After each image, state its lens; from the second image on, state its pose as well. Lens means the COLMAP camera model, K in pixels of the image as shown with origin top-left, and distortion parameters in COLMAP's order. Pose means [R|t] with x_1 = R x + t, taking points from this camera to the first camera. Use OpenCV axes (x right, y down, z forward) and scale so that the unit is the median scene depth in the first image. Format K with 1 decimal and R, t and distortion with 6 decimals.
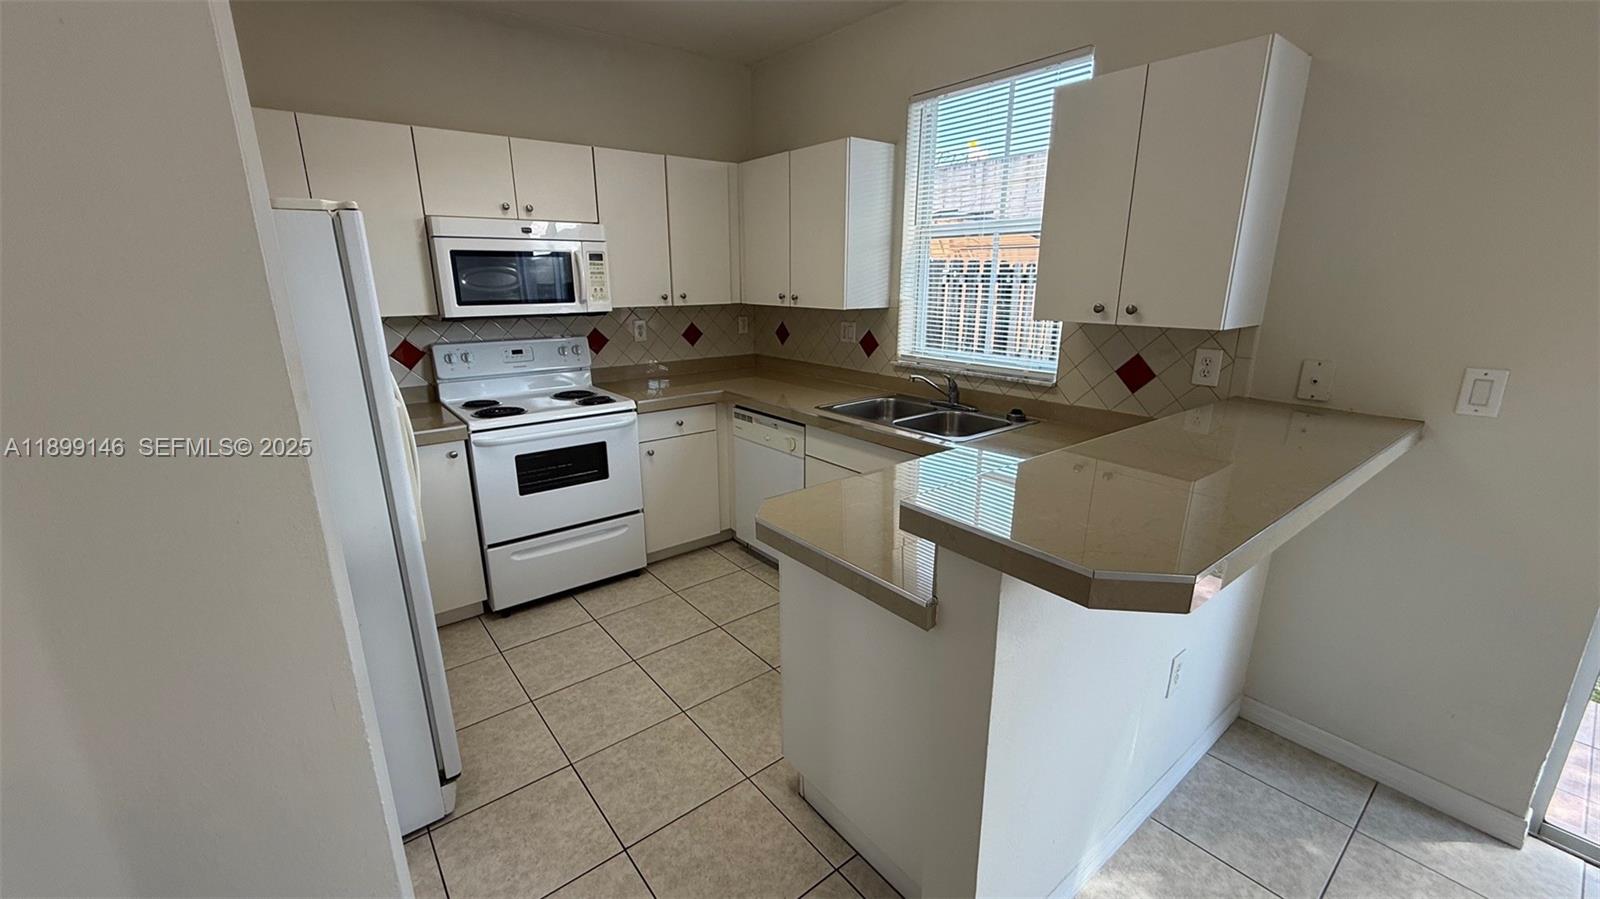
lens RADIAL K [[637.8, 0, 792.1], [0, 637.8, 450.7], [0, 0, 1]] dist [-0.001158, 0.000322]
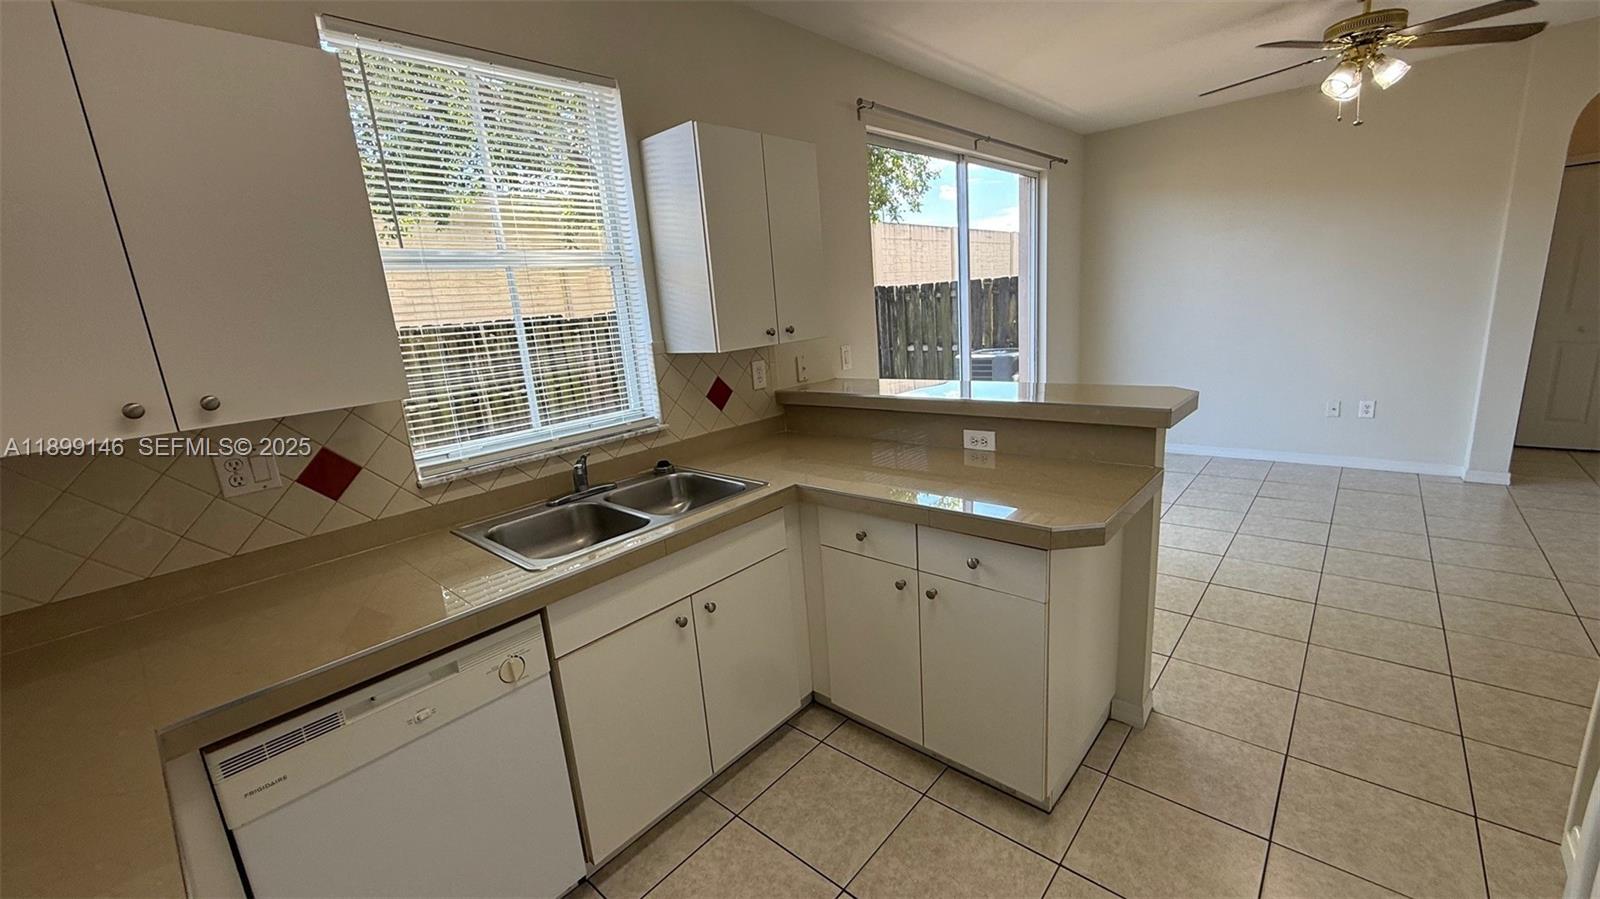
lens RADIAL K [[637.8, 0, 792.1], [0, 637.8, 450.7], [0, 0, 1]] dist [-0.001158, 0.000322]
pose [[-0.168422, -0.203737, 0.964430, -0.449251], [0.338483, 0.906959, 0.250707, -0.201244], [-0.925777, 0.368668, -0.083790, 0.753307]]
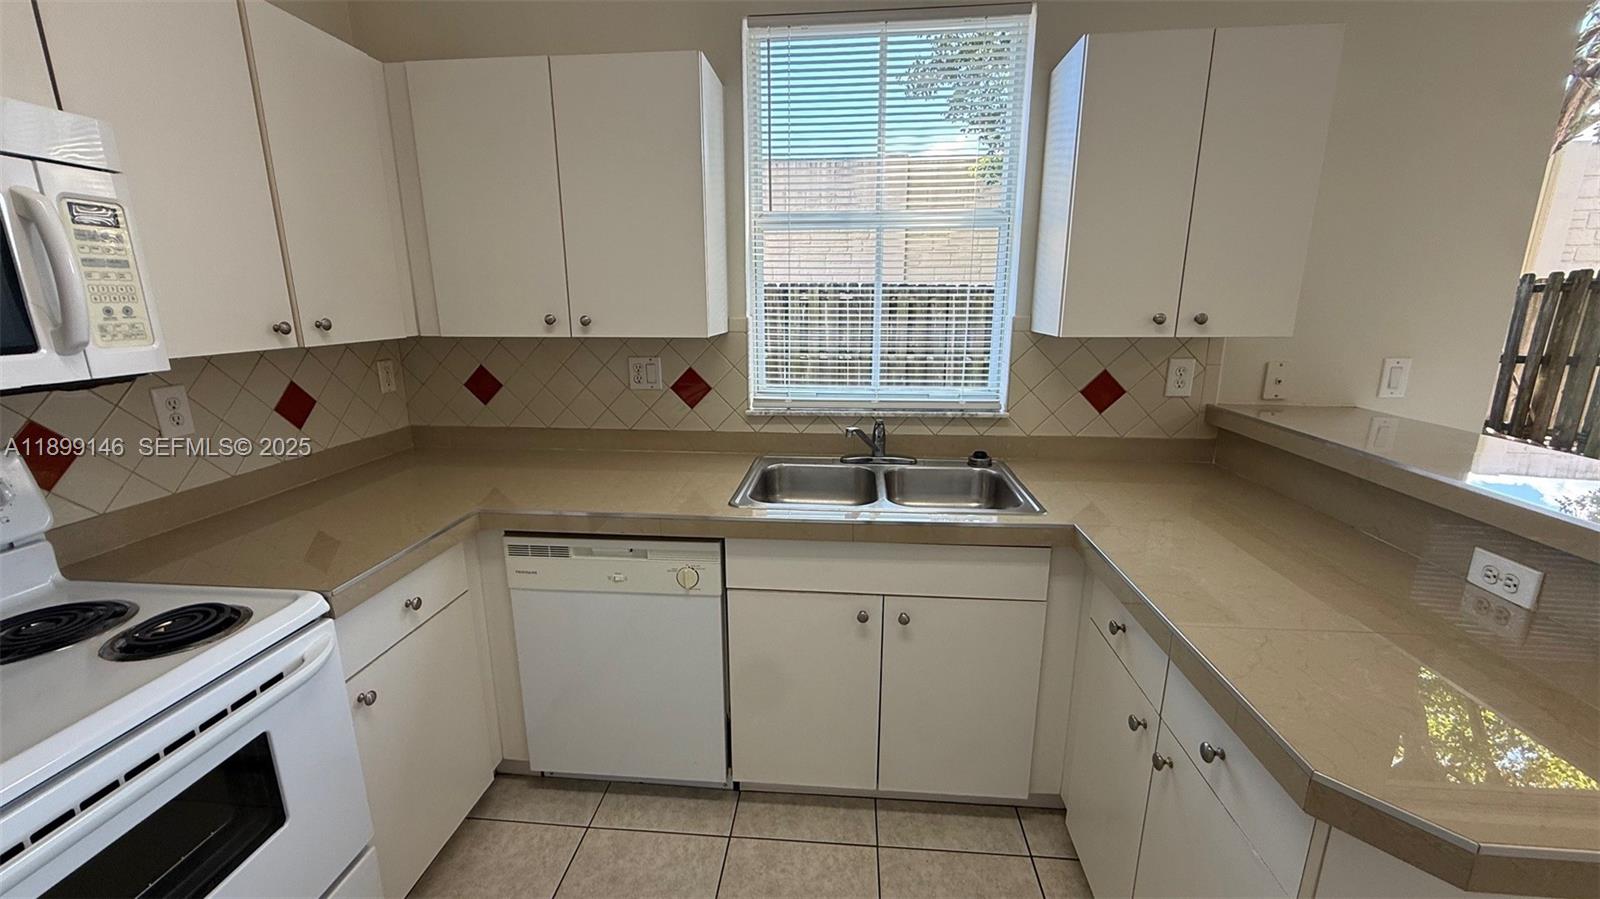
lens RADIAL K [[637.8, 0, 792.1], [0, 637.8, 450.7], [0, 0, 1]] dist [-0.001158, 0.000322]
pose [[0.688379, -0.169122, 0.705359, -0.303228], [0.194563, 0.979855, 0.045059, -0.122483], [-0.698770, 0.106219, 0.707416, 0.505792]]
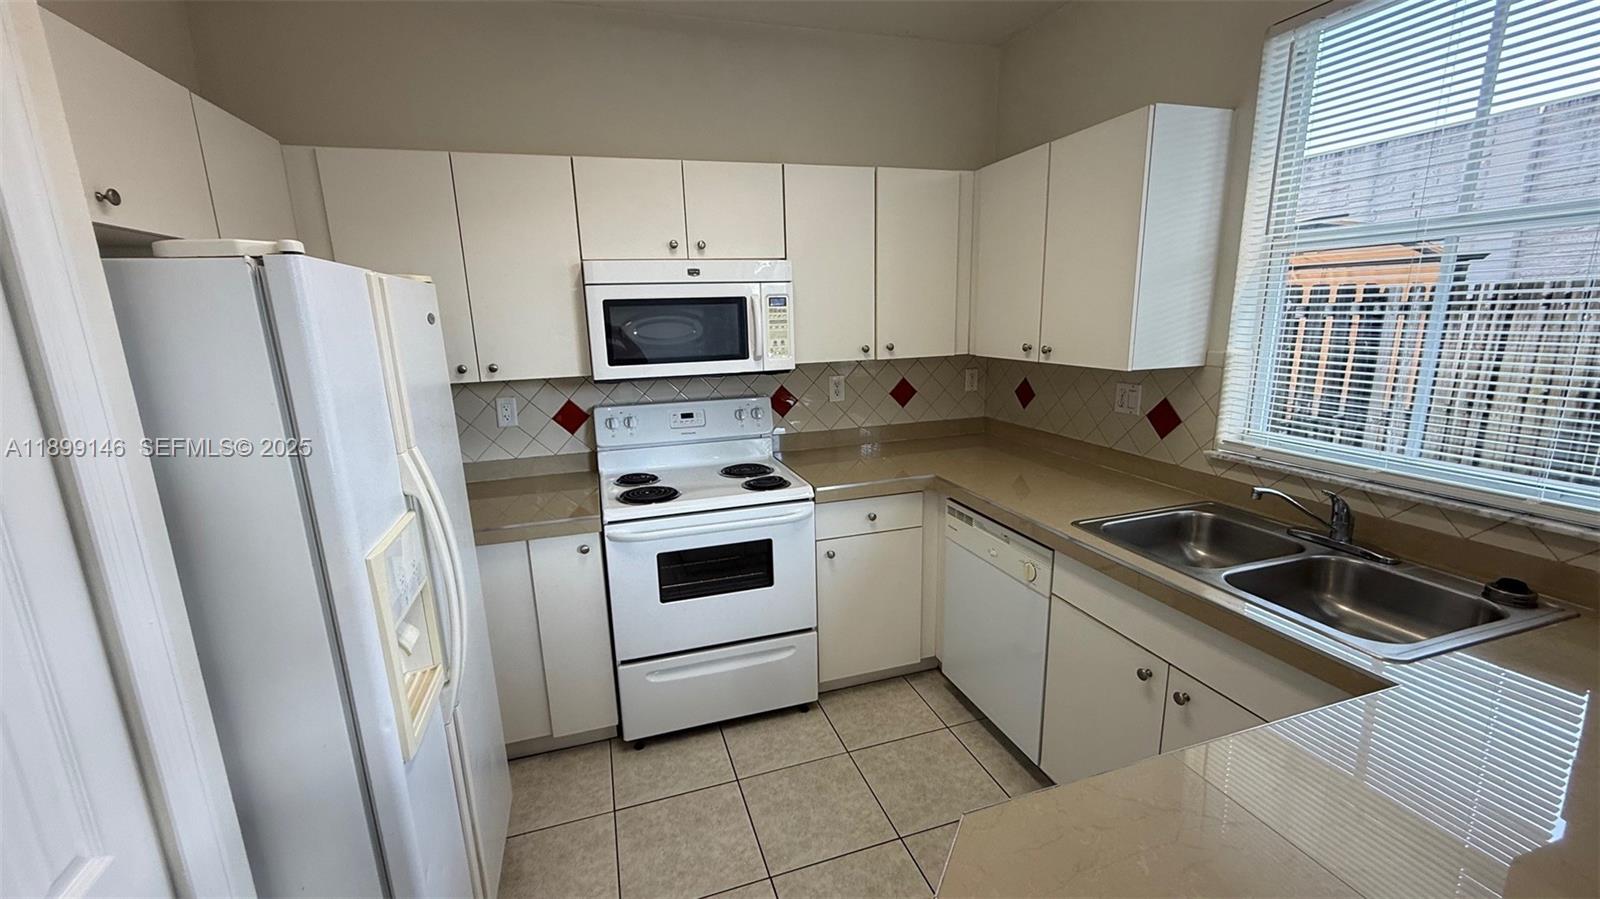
lens RADIAL K [[637.8, 0, 792.1], [0, 637.8, 450.7], [0, 0, 1]] dist [-0.001158, 0.000322]
pose [[0.935110, 0.052534, -0.350441, -0.006049], [-0.069630, 0.996910, -0.036353, -0.090674], [0.347448, 0.058395, 0.935879, 0.274142]]
